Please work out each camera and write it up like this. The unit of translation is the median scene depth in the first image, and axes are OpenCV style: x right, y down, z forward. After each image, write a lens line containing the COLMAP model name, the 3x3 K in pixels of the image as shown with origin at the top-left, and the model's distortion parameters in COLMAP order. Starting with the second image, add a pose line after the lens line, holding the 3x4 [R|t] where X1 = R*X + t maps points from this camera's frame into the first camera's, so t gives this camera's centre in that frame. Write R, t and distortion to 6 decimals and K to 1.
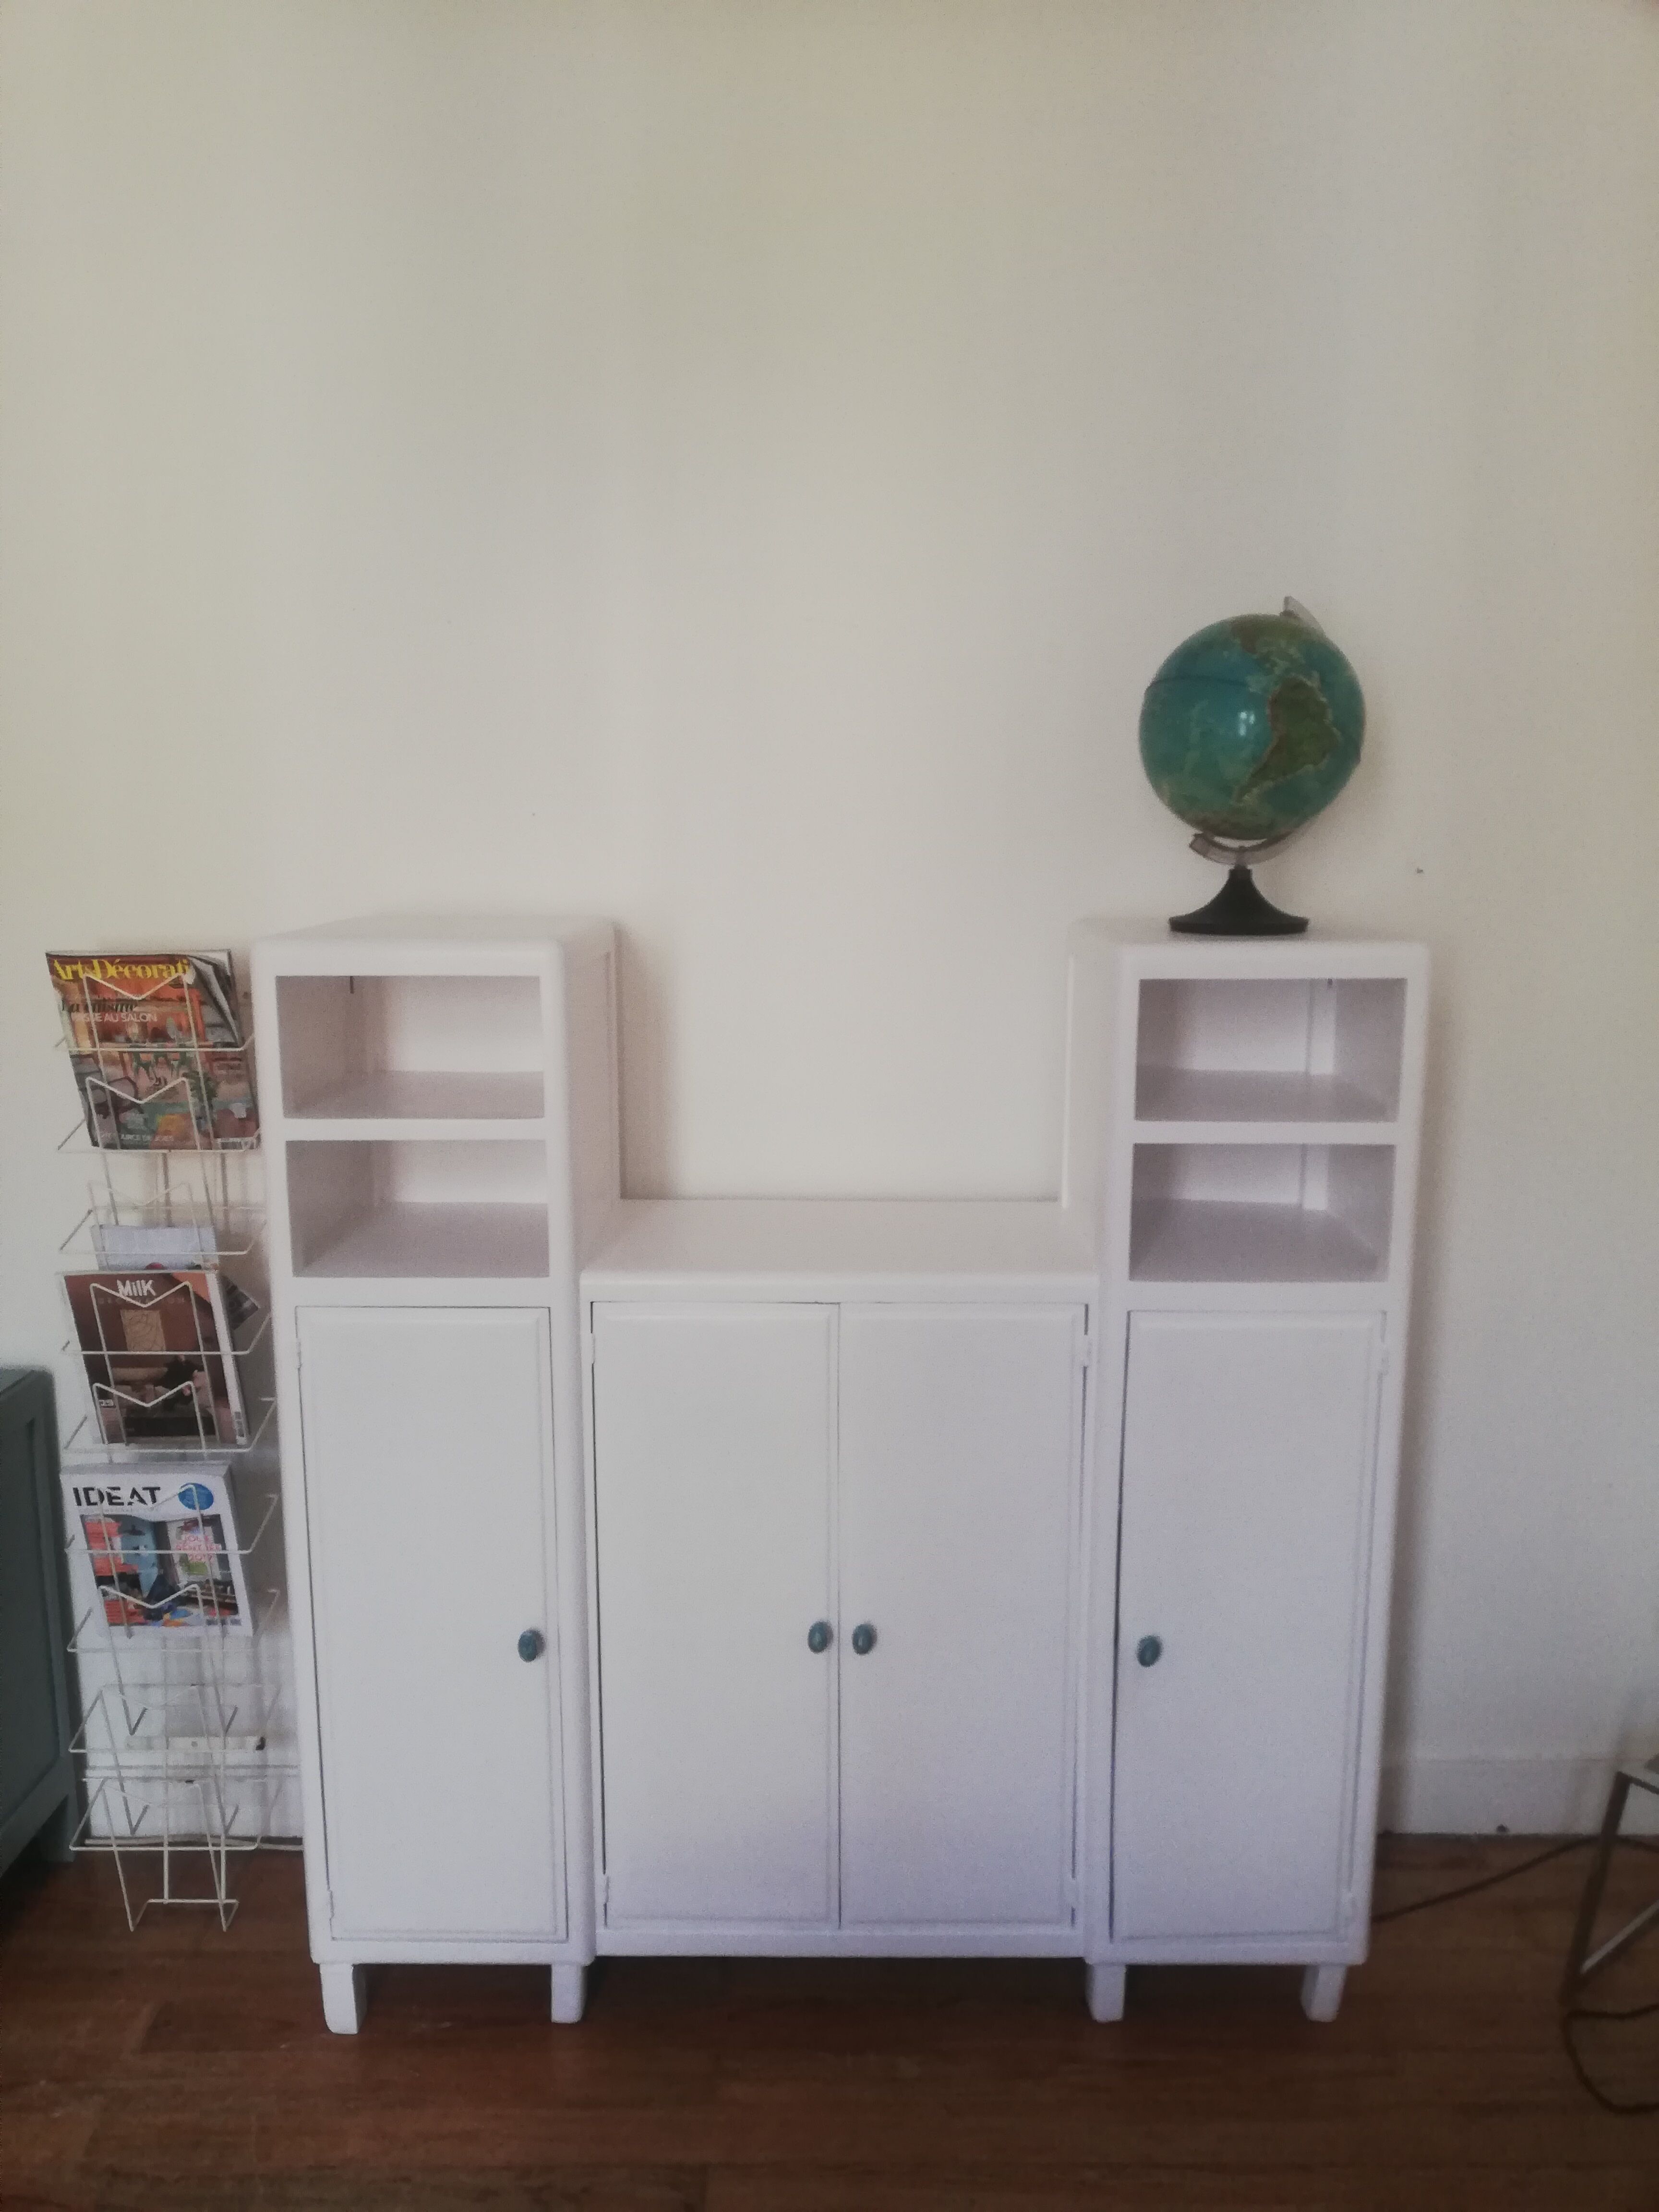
lens RADIAL K [[1654.5, 0, 829.5], [0, 1654.5, 1106.0], [0, 0, 1]] dist [-0.004103, -0.002556]
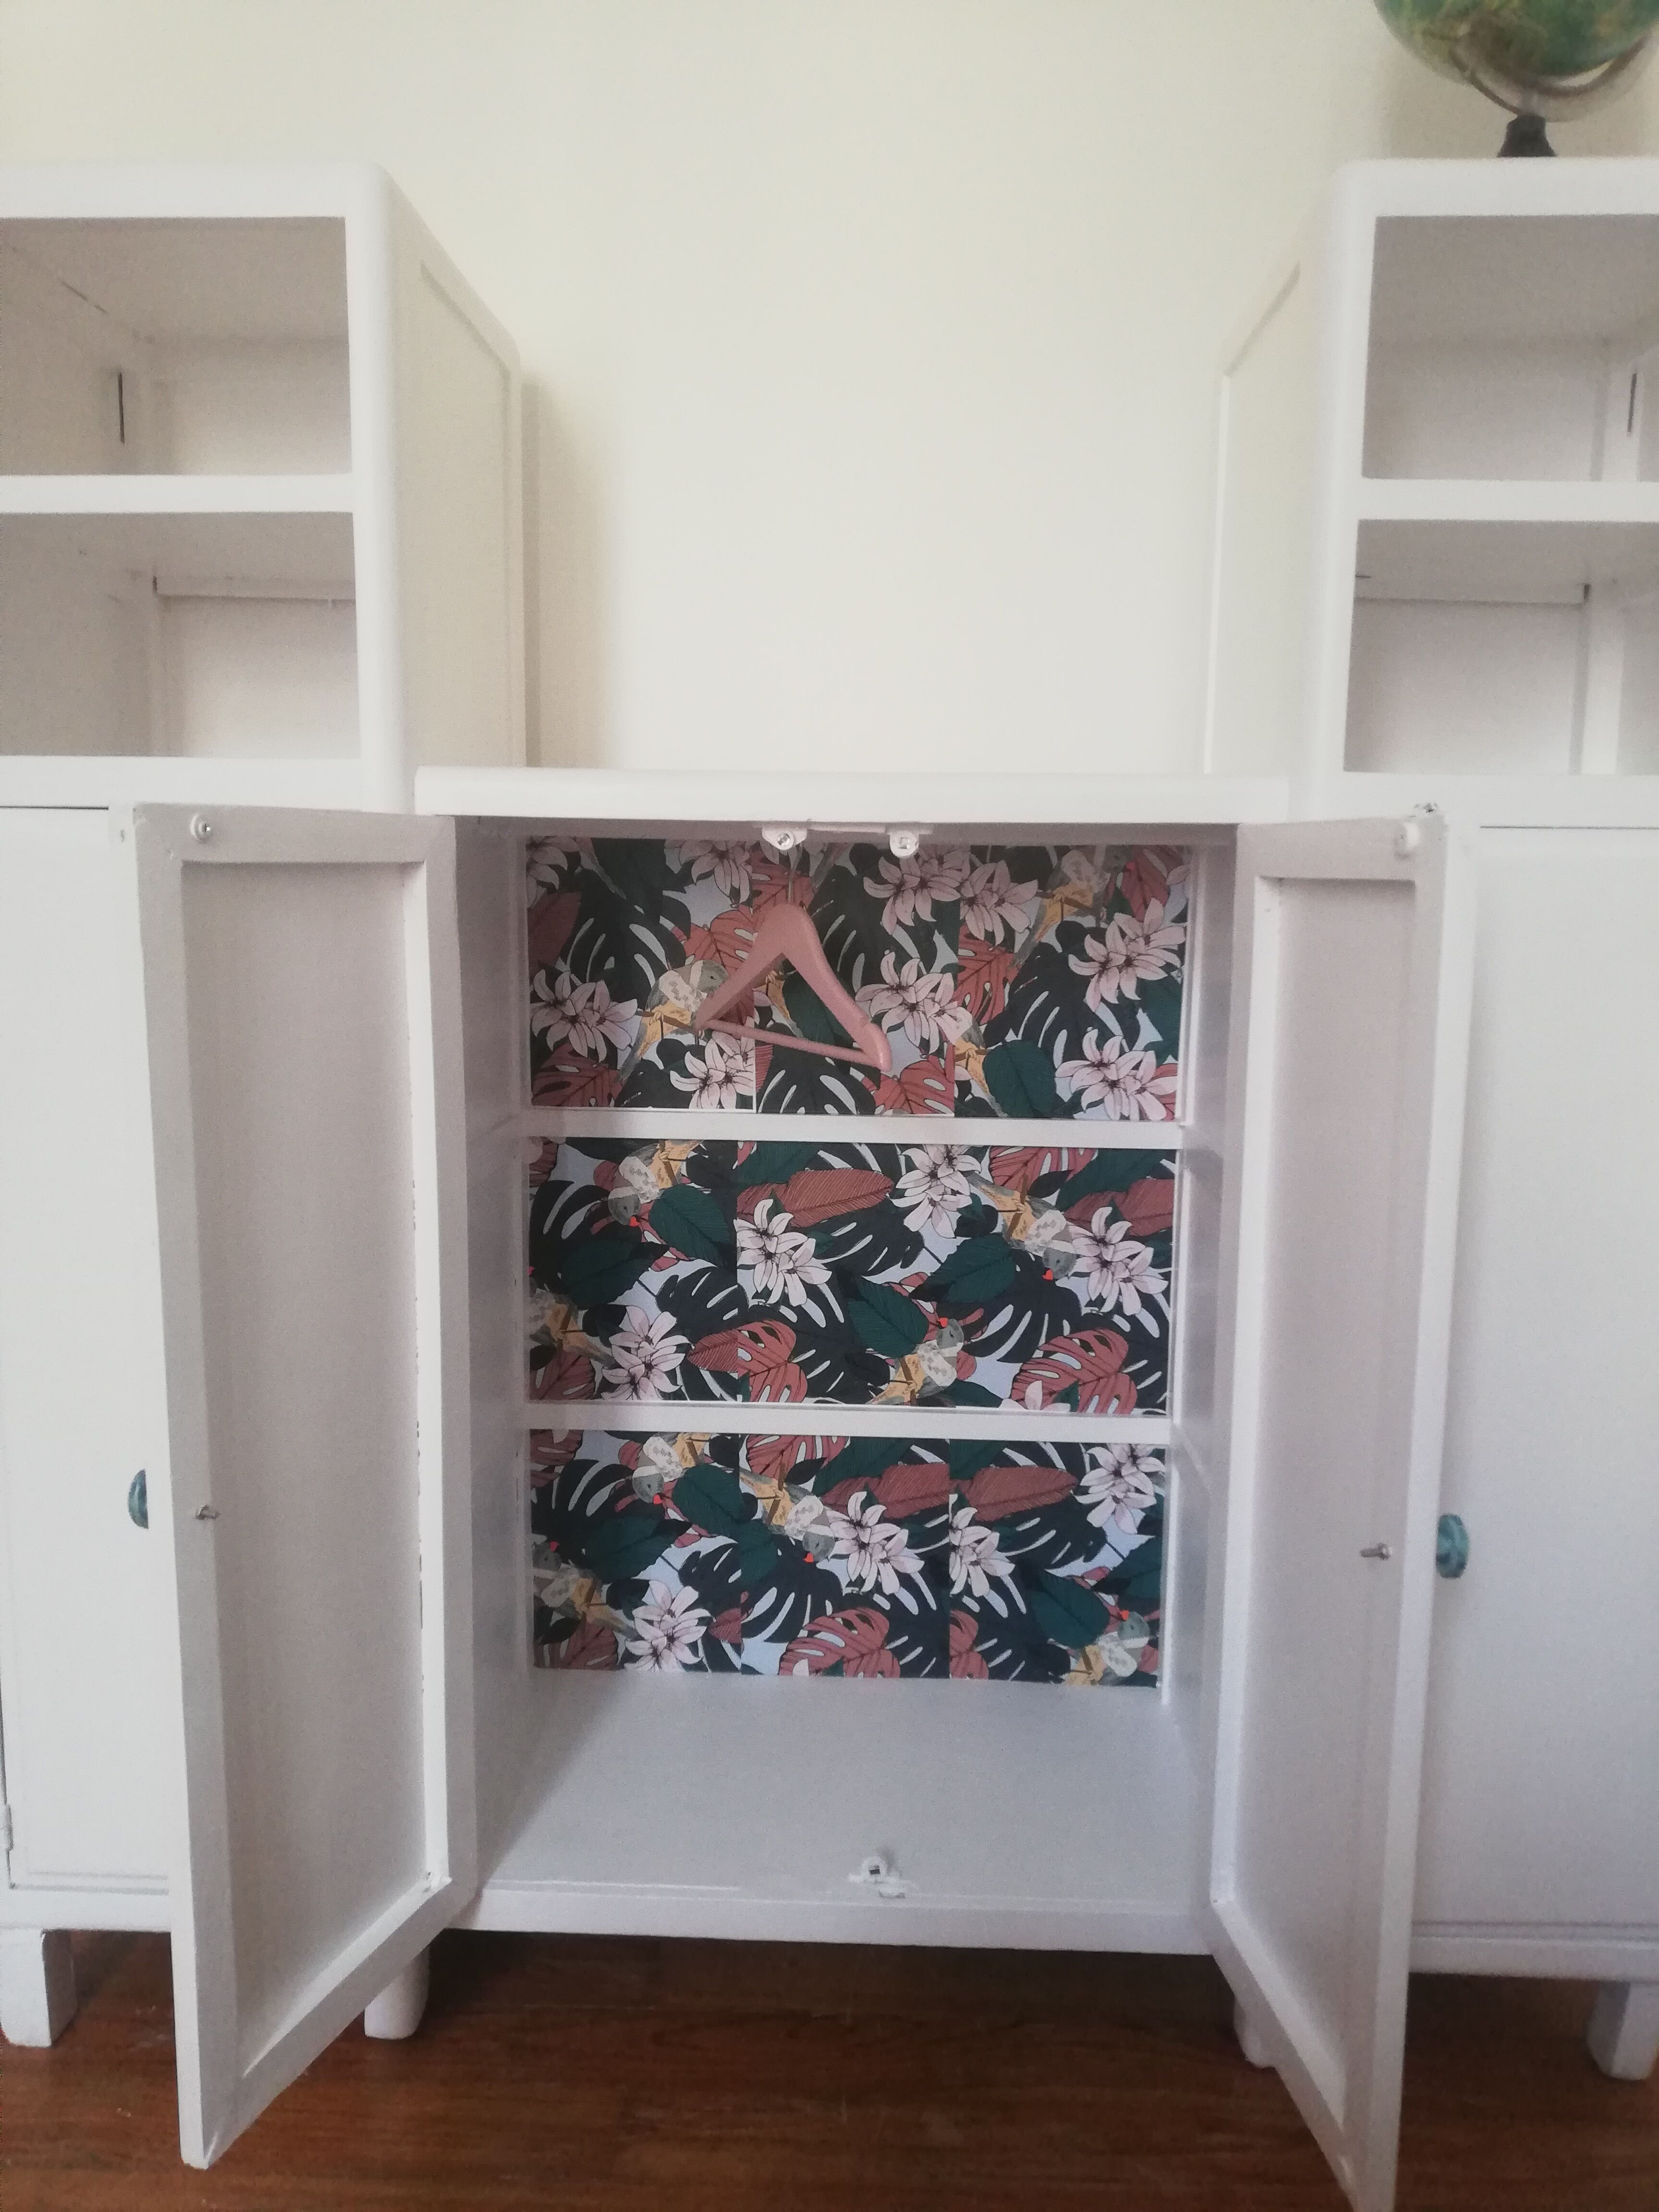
lens RADIAL K [[1654.5, 0, 829.5], [0, 1654.5, 1106.0], [0, 0, 1]] dist [-0.004103, -0.002556]
pose [[0.999532, 0.018602, -0.024280, 0.013625], [-0.019588, 0.998966, -0.041018, 0.224524], [0.023492, 0.041475, 0.998863, 0.366872]]
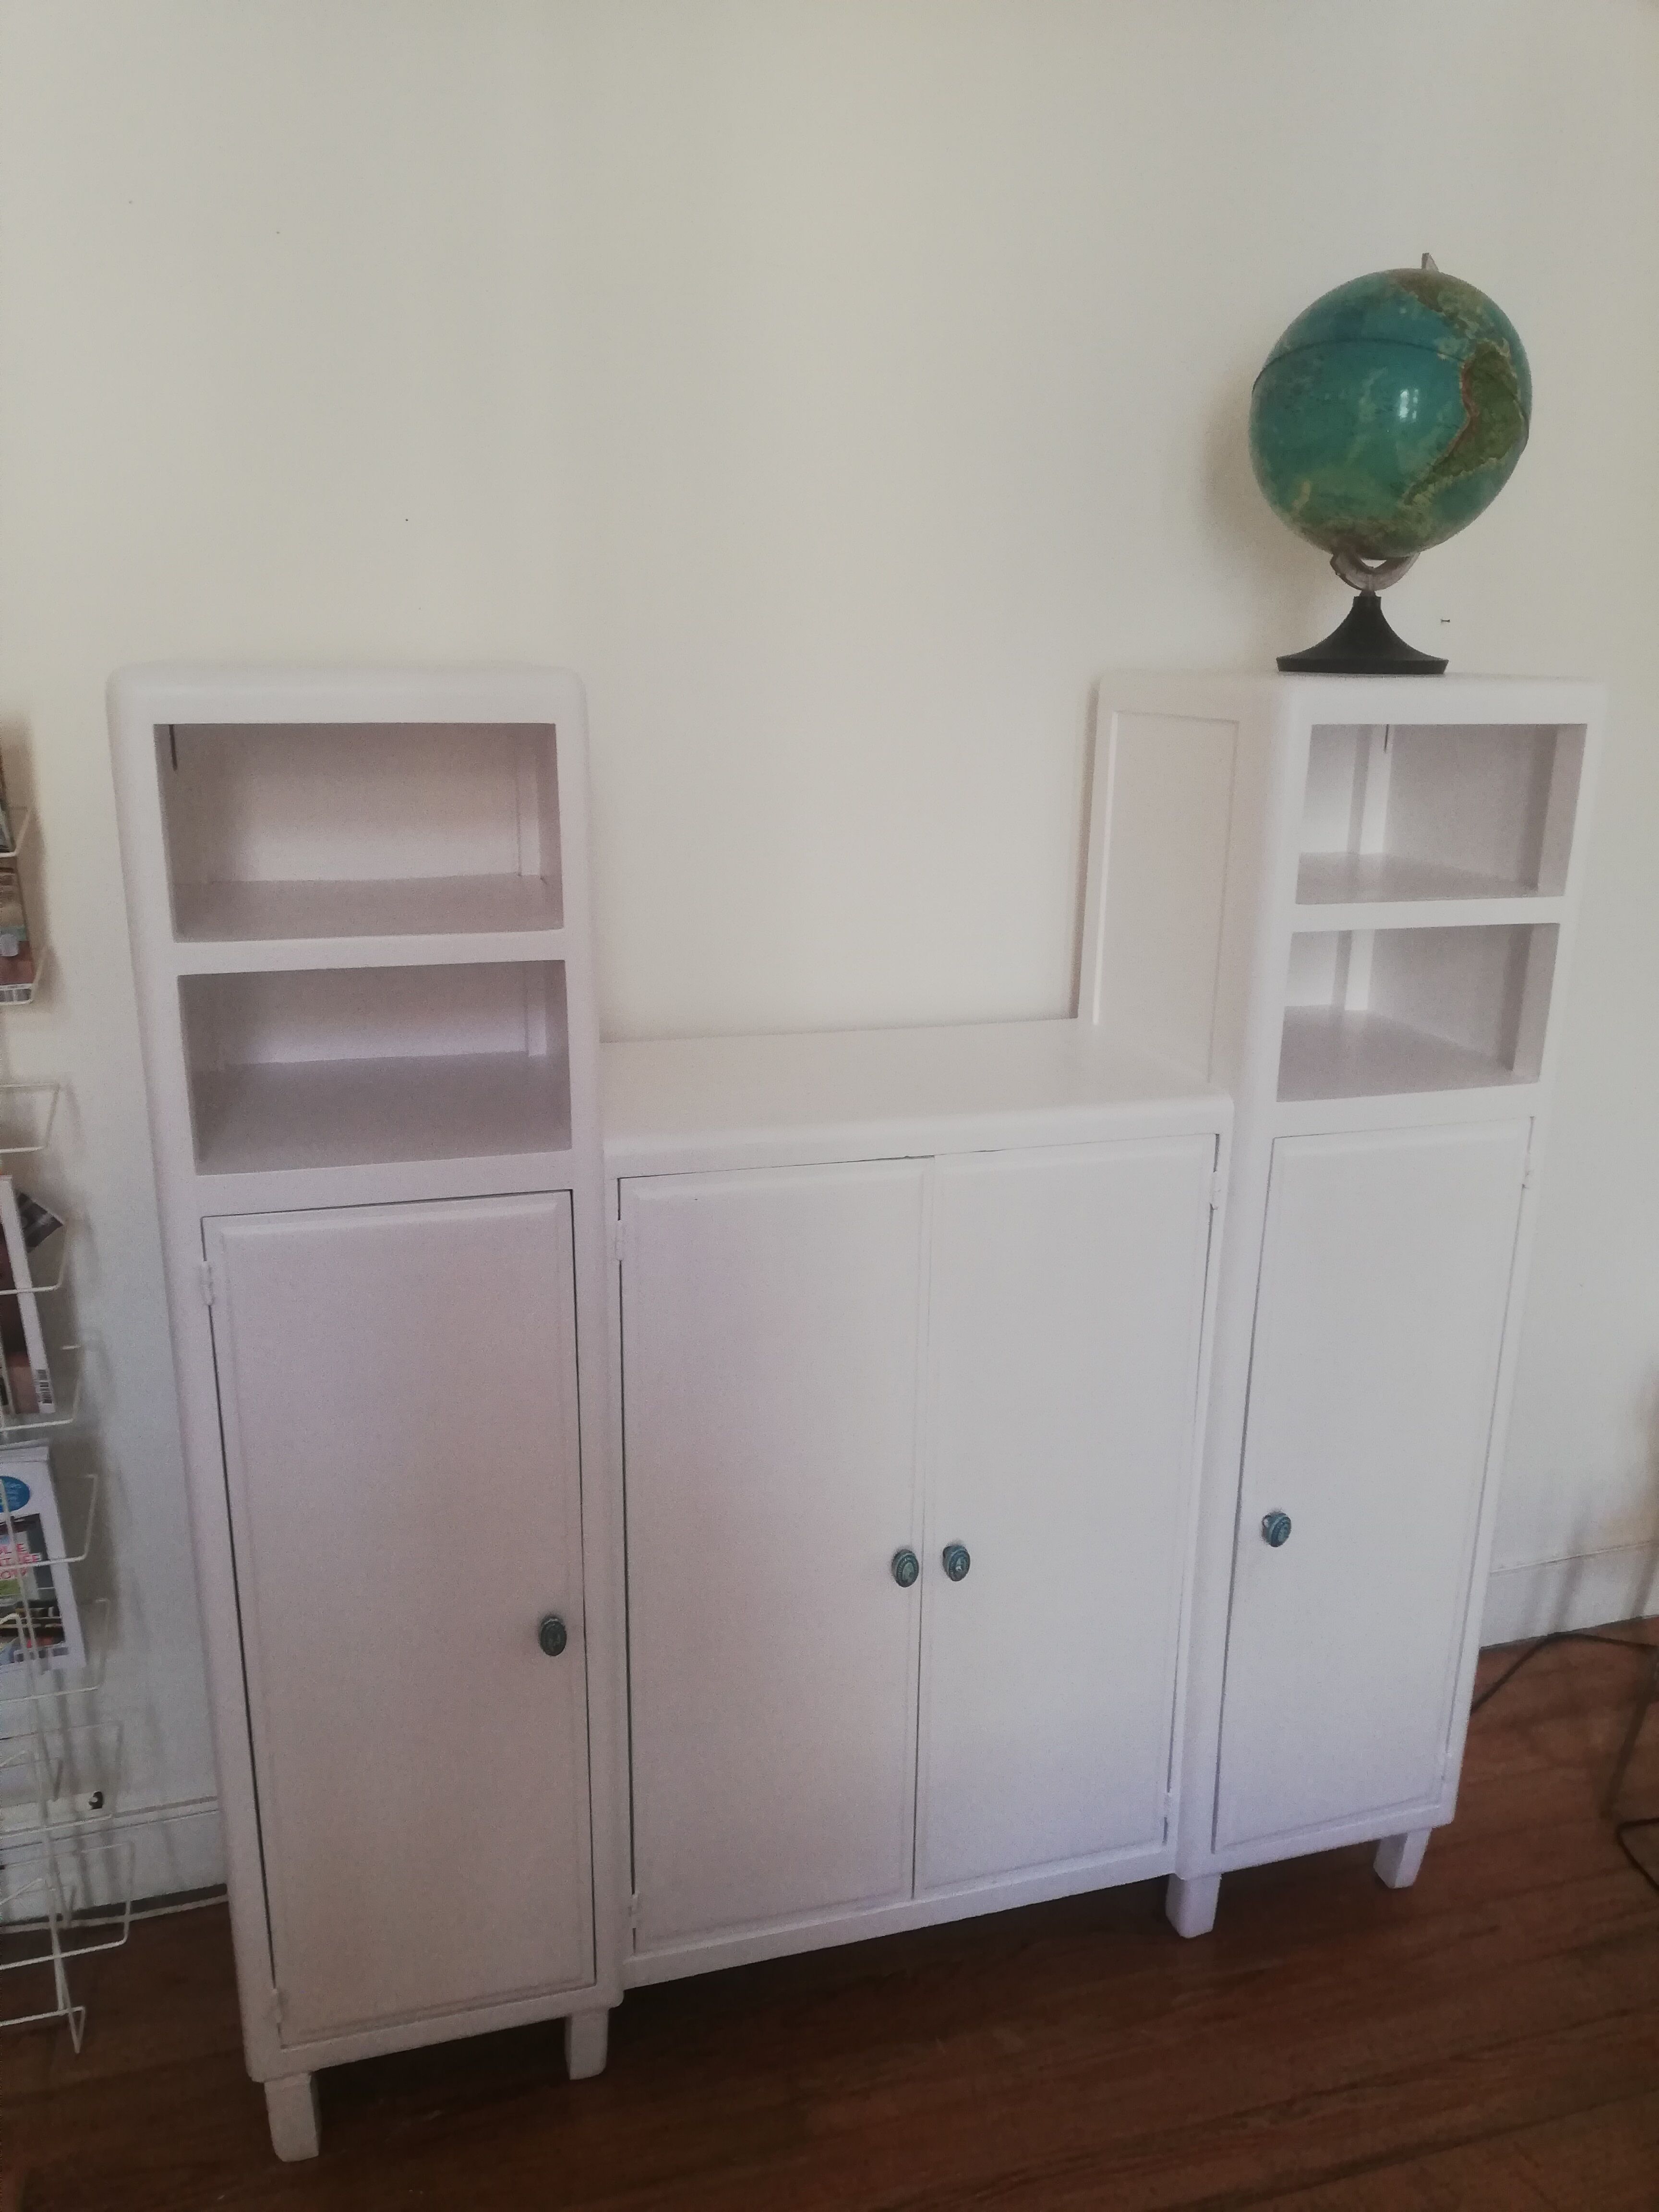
lens RADIAL K [[1654.5, 0, 829.5], [0, 1654.5, 1106.0], [0, 0, 1]] dist [-0.004103, -0.002556]
pose [[0.959020, -0.066915, 0.275323, -0.229174], [0.040678, 0.994163, 0.099930, 0.014726], [-0.280402, -0.084635, 0.956144, 0.239978]]
